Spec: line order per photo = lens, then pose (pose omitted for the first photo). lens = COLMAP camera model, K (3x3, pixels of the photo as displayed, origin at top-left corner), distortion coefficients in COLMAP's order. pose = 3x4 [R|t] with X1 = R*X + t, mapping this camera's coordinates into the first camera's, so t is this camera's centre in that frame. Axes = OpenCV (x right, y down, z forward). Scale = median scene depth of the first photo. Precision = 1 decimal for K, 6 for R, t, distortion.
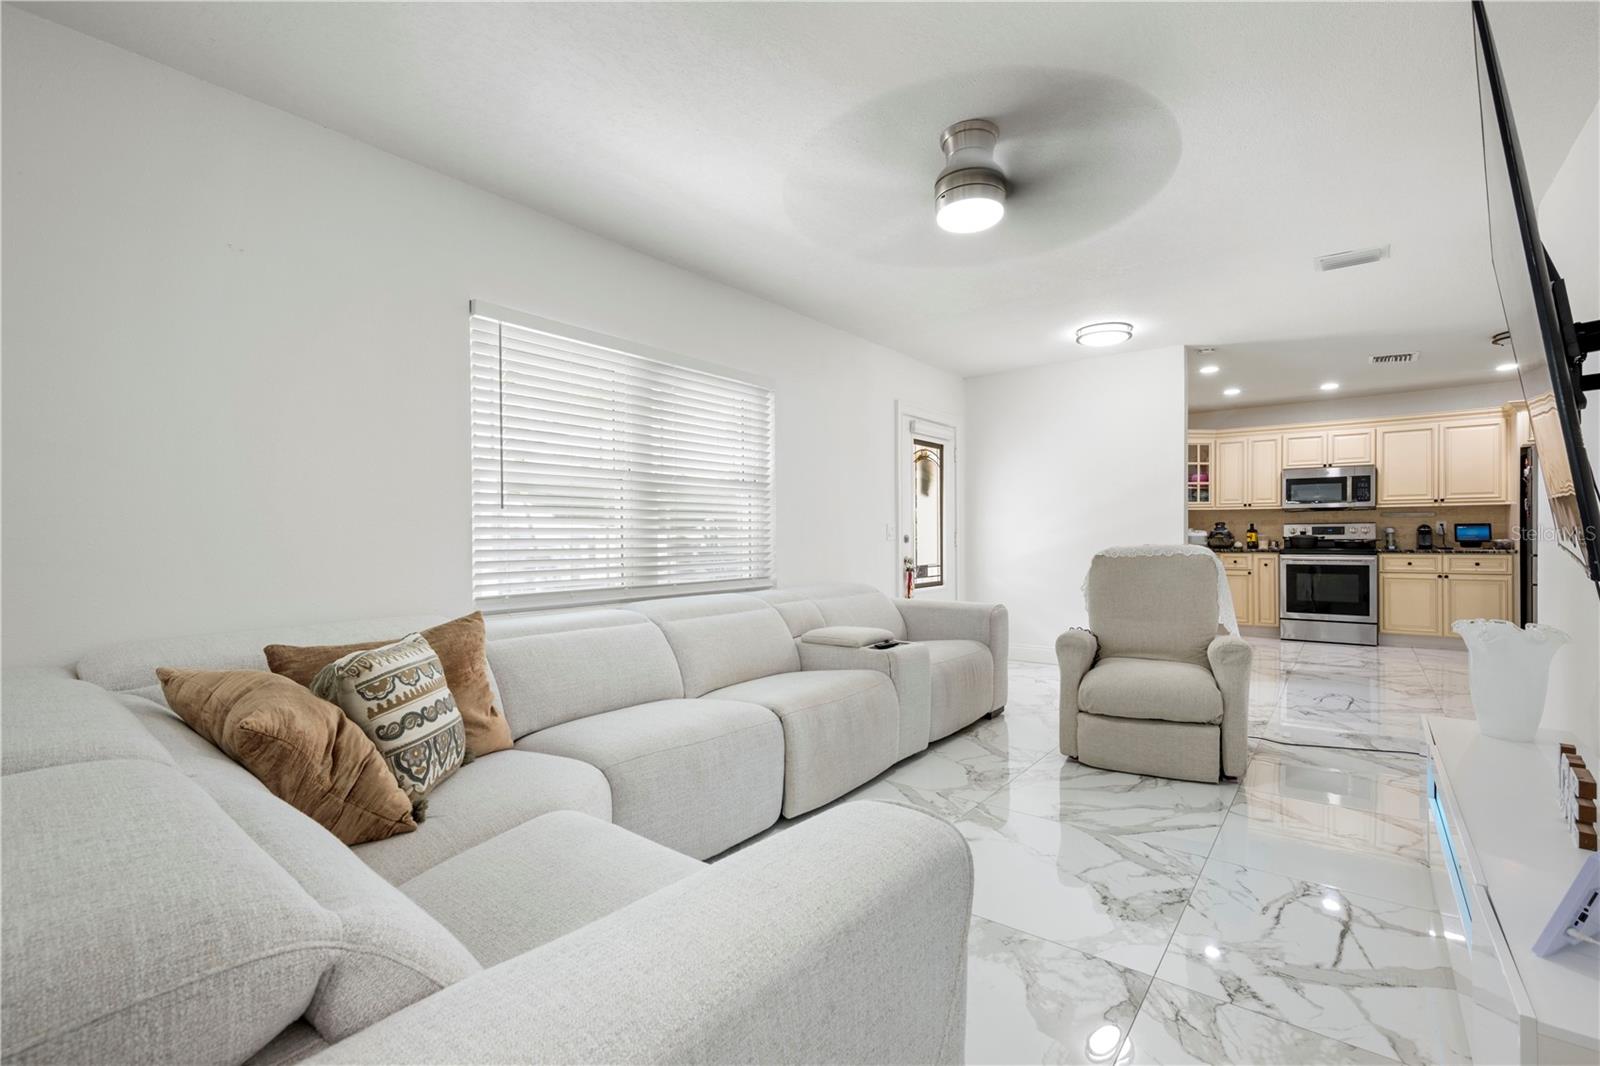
lens RADIAL K [[692.9, 0, 815.9], [0, 692.9, 536.6], [0, 0, 1]] dist [0.000403, 0.000979]
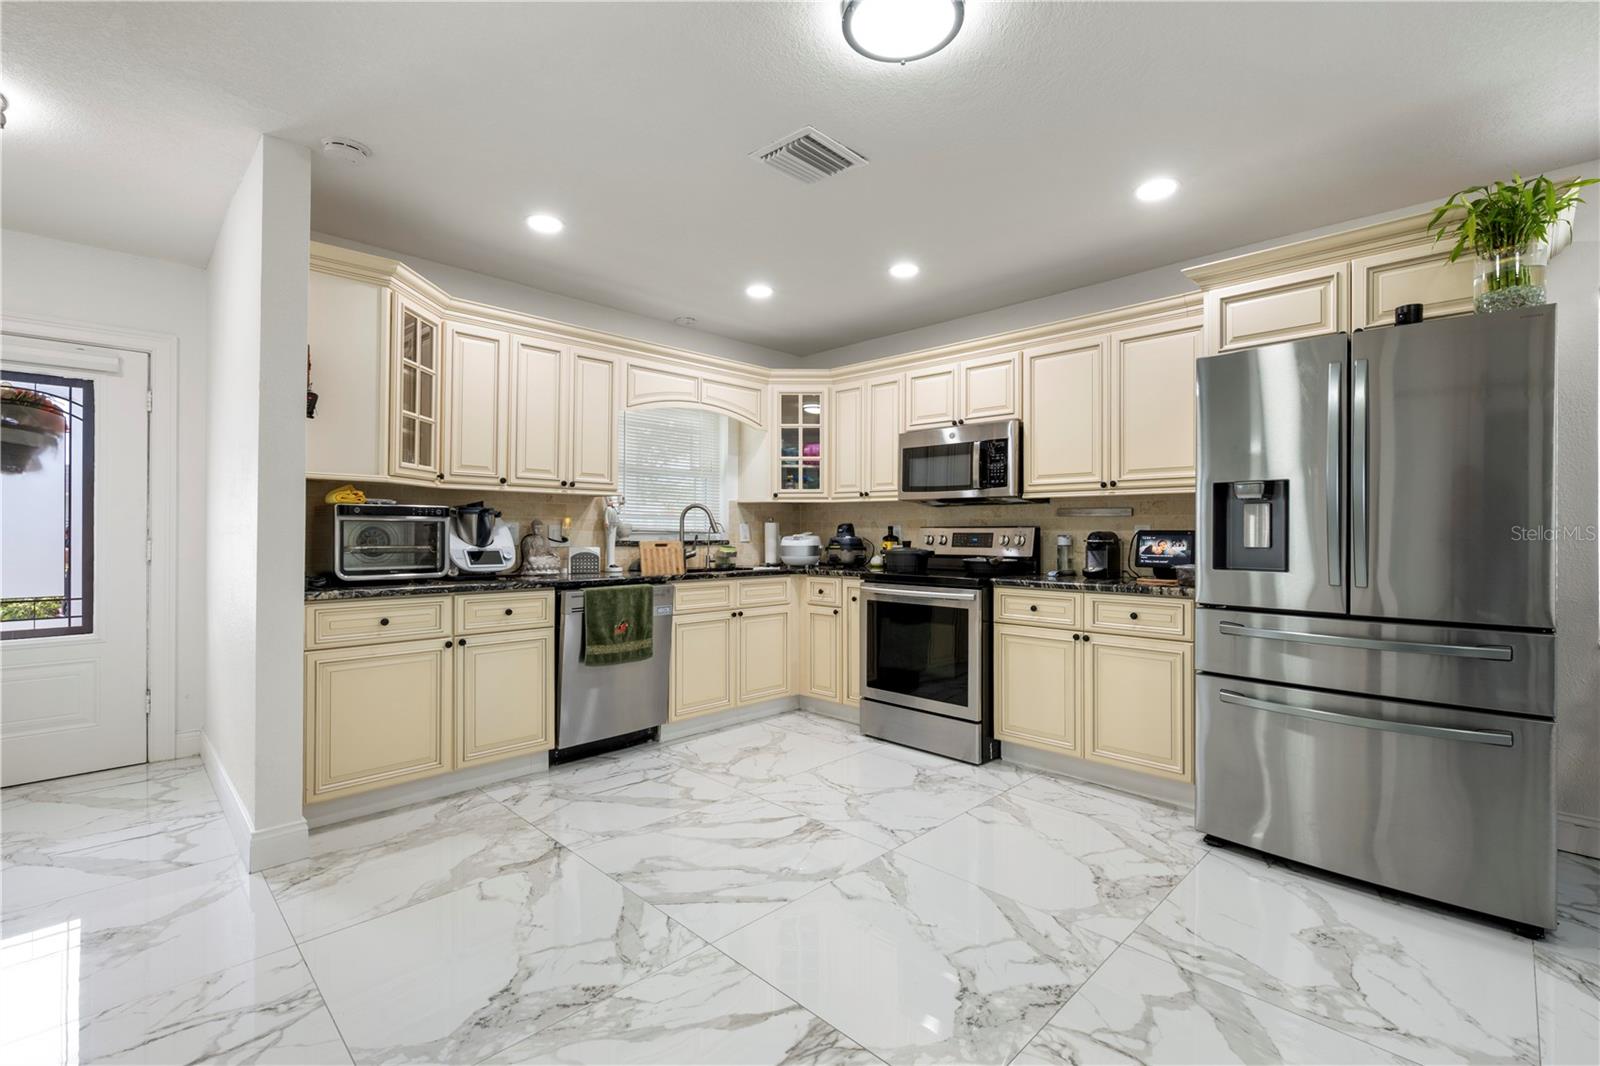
lens RADIAL K [[692.9, 0, 793.7], [0, 692.9, 529.4], [0, 0, 1]] dist [0.000403, 0.000979]
pose [[0.992523, 0.009244, -0.121707, 0.696058], [-0.009776, 0.999945, -0.003767, -0.014390], [0.121665, 0.004929, 0.992559, 0.445722]]
